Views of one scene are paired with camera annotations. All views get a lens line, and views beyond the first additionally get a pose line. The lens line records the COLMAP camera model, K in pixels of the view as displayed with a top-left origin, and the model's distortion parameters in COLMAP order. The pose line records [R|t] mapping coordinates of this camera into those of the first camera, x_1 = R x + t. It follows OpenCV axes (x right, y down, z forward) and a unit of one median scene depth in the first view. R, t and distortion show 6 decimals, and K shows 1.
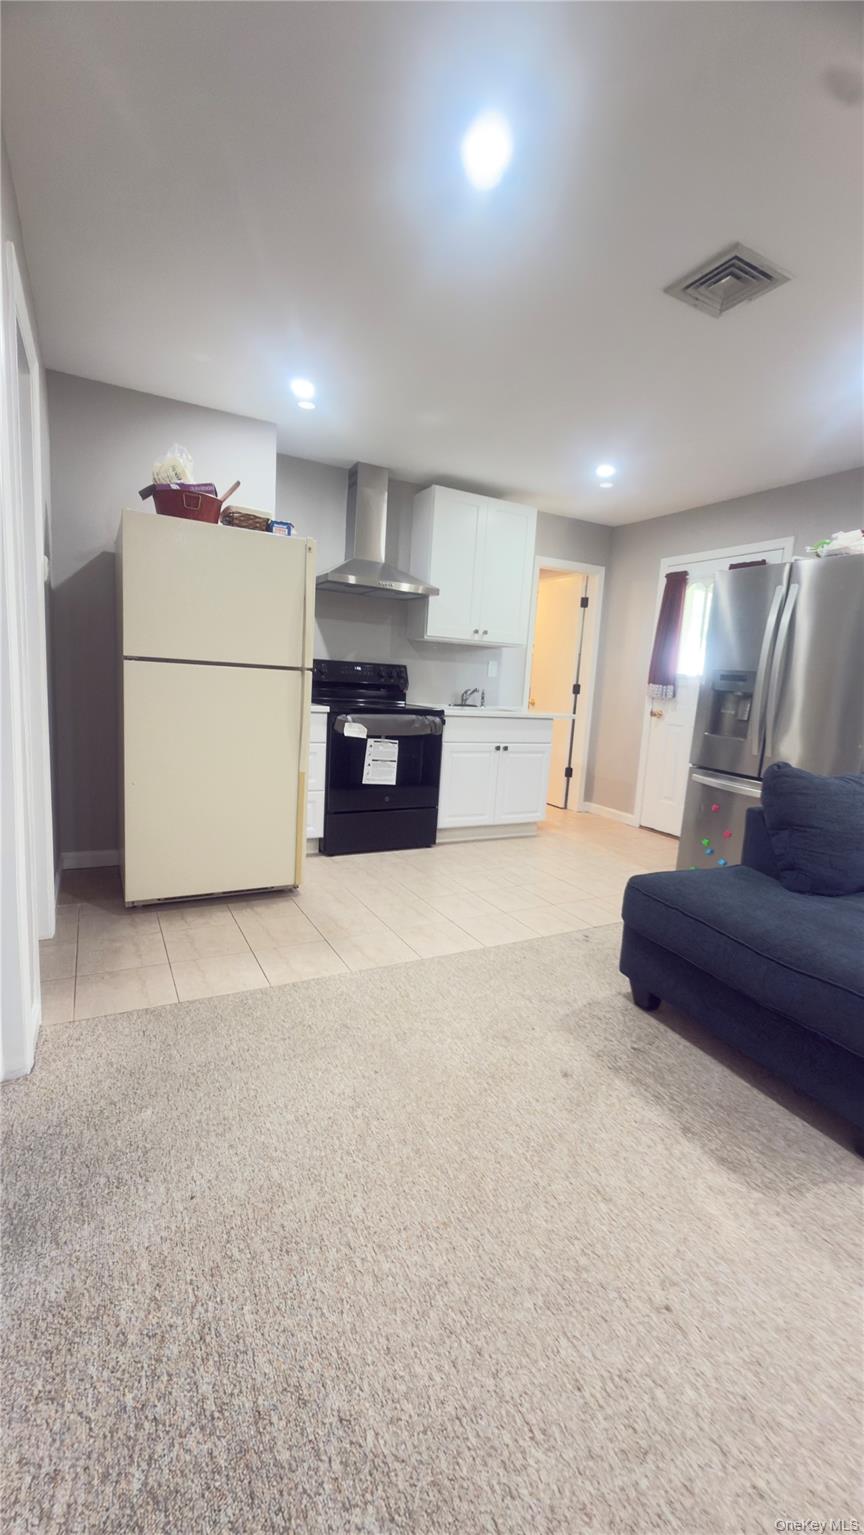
lens RADIAL K [[622.2, 0, 432.0], [0, 622.2, 767.5], [0, 0, 1]] dist [0.001006, 0.000123]
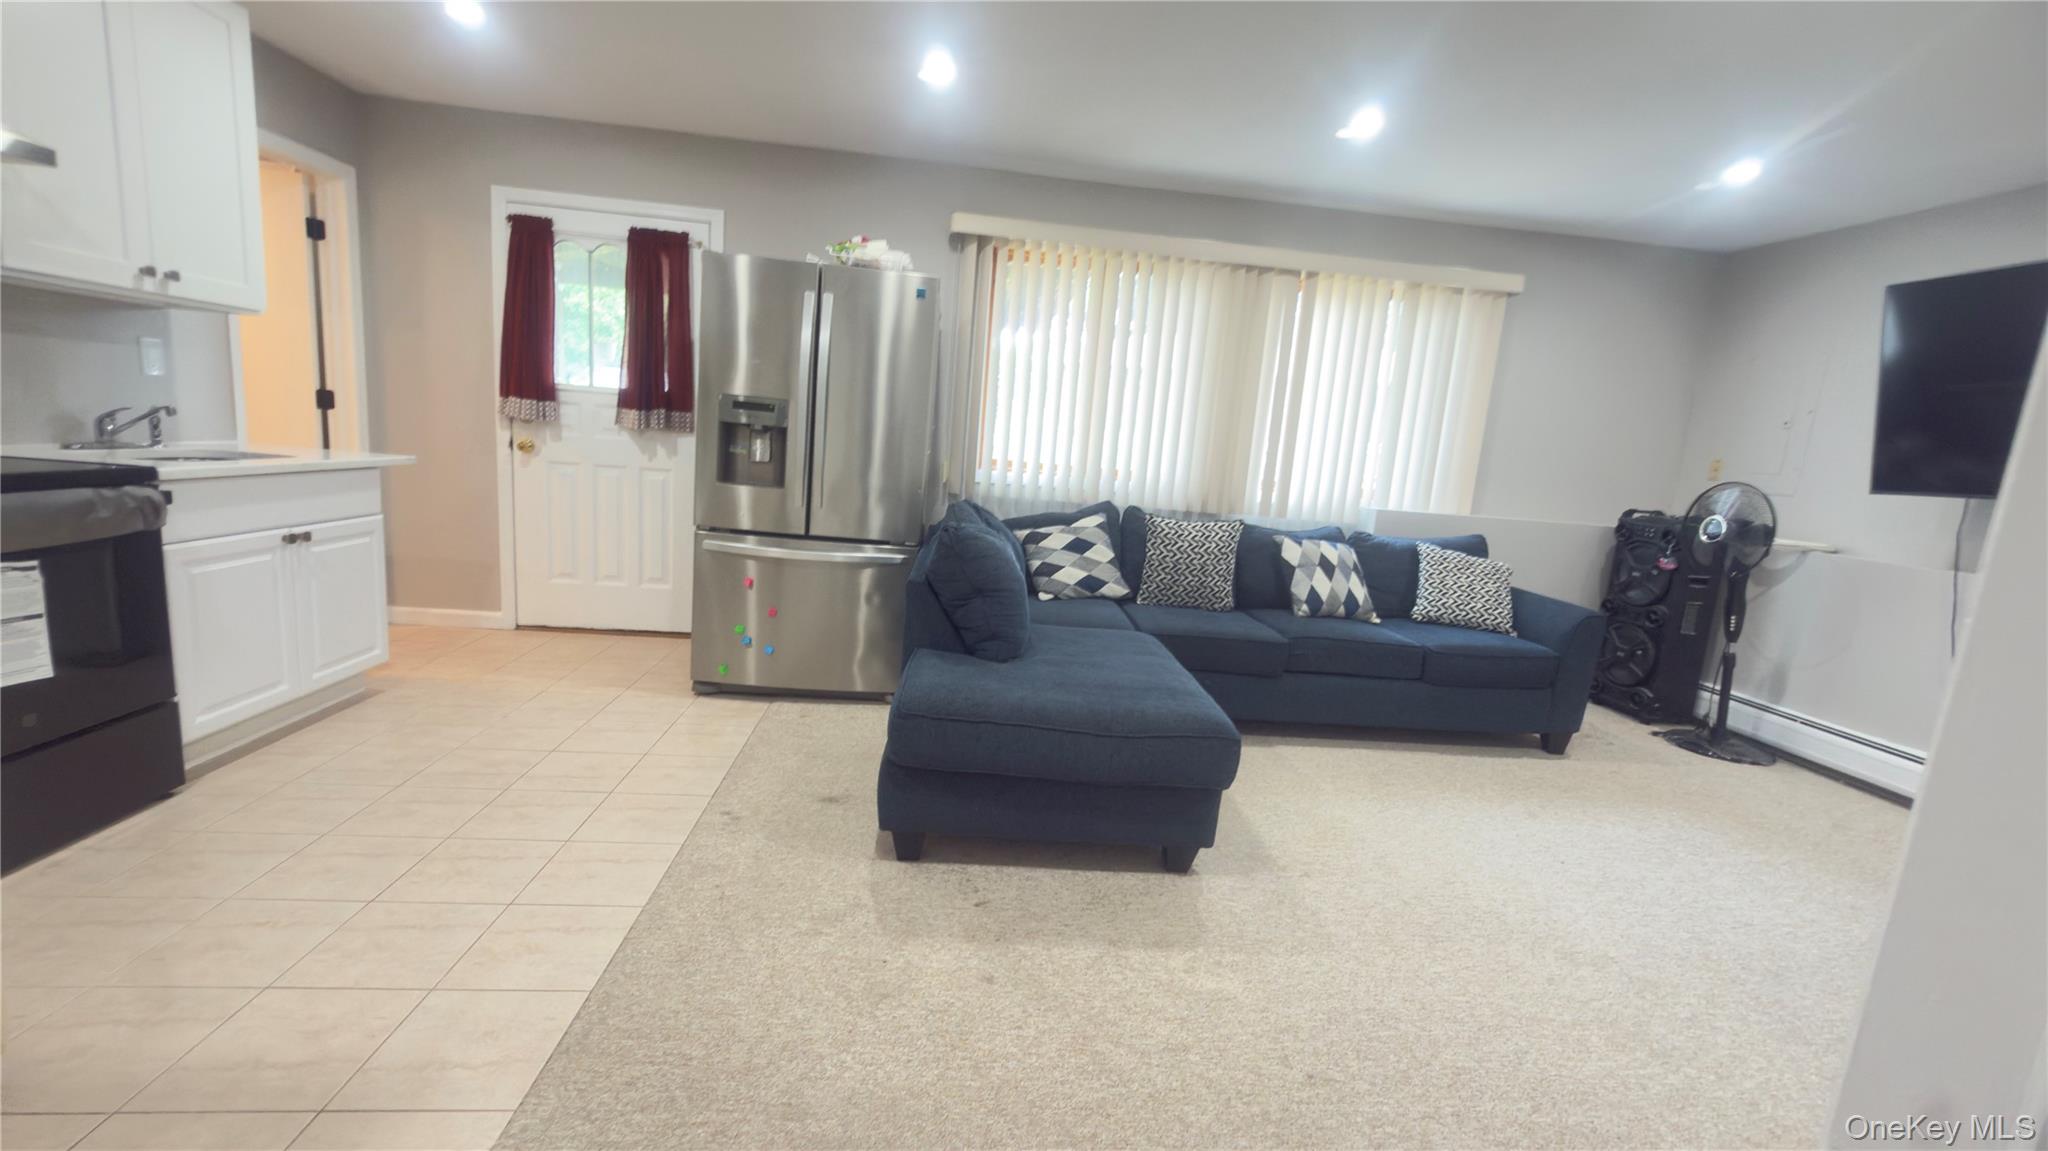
lens RADIAL K [[830.2, 0, 1024.0], [0, 830.2, 575.5], [0, 0, 1]] dist [0.001006, 0.000123]
pose [[0.388583, -0.181229, 0.903415, -0.267673], [0.076468, 0.983427, 0.164389, -0.068549], [-0.918235, 0.005204, 0.396002, 0.253903]]
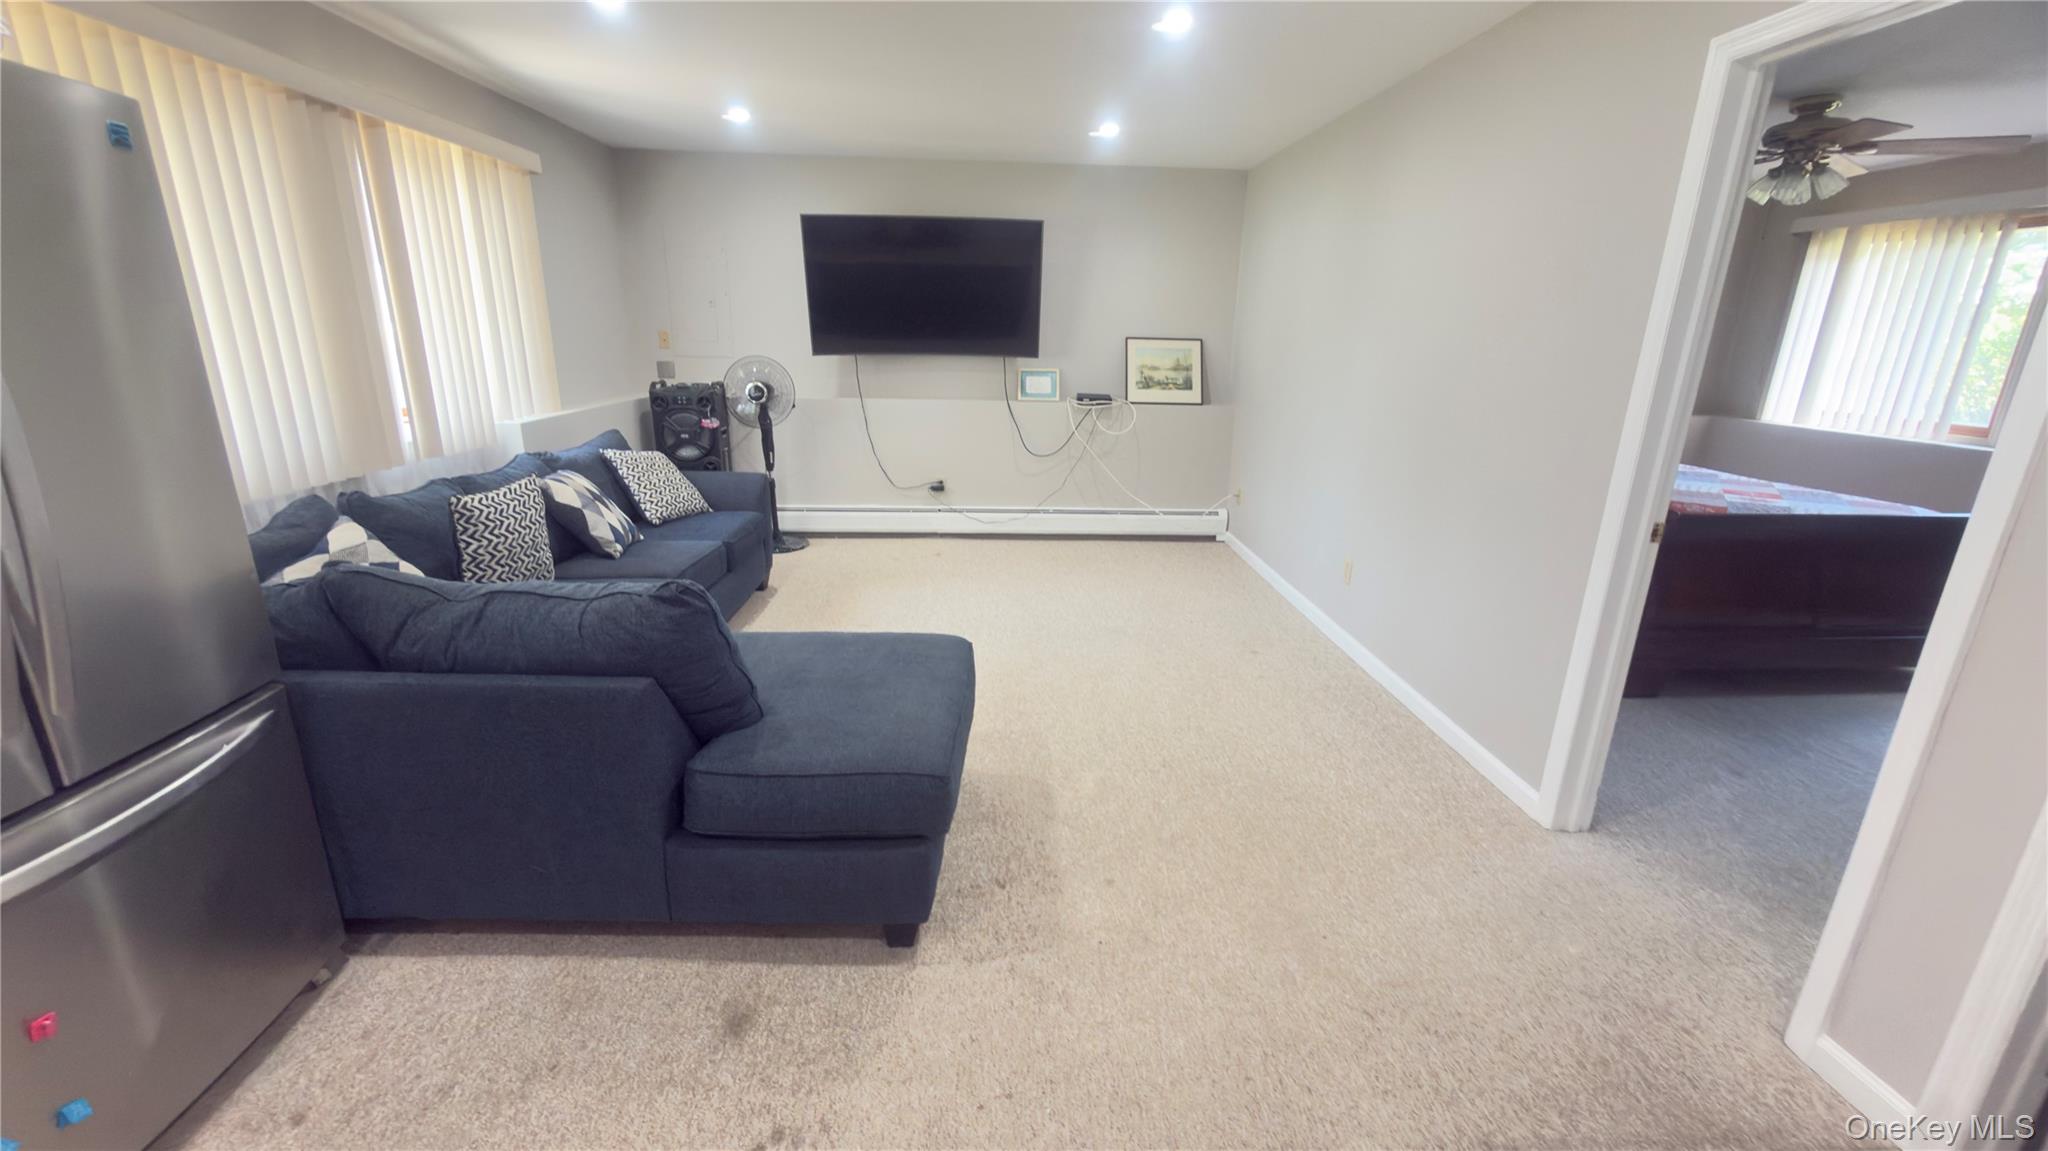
lens RADIAL K [[830.2, 0, 1024.0], [0, 830.2, 575.5], [0, 0, 1]] dist [0.001006, 0.000123]
pose [[-0.901416, -0.199620, 0.384189, -0.024586], [-0.015638, 0.901799, 0.431874, -0.205154], [-0.432672, 0.383290, -0.816017, 0.858300]]
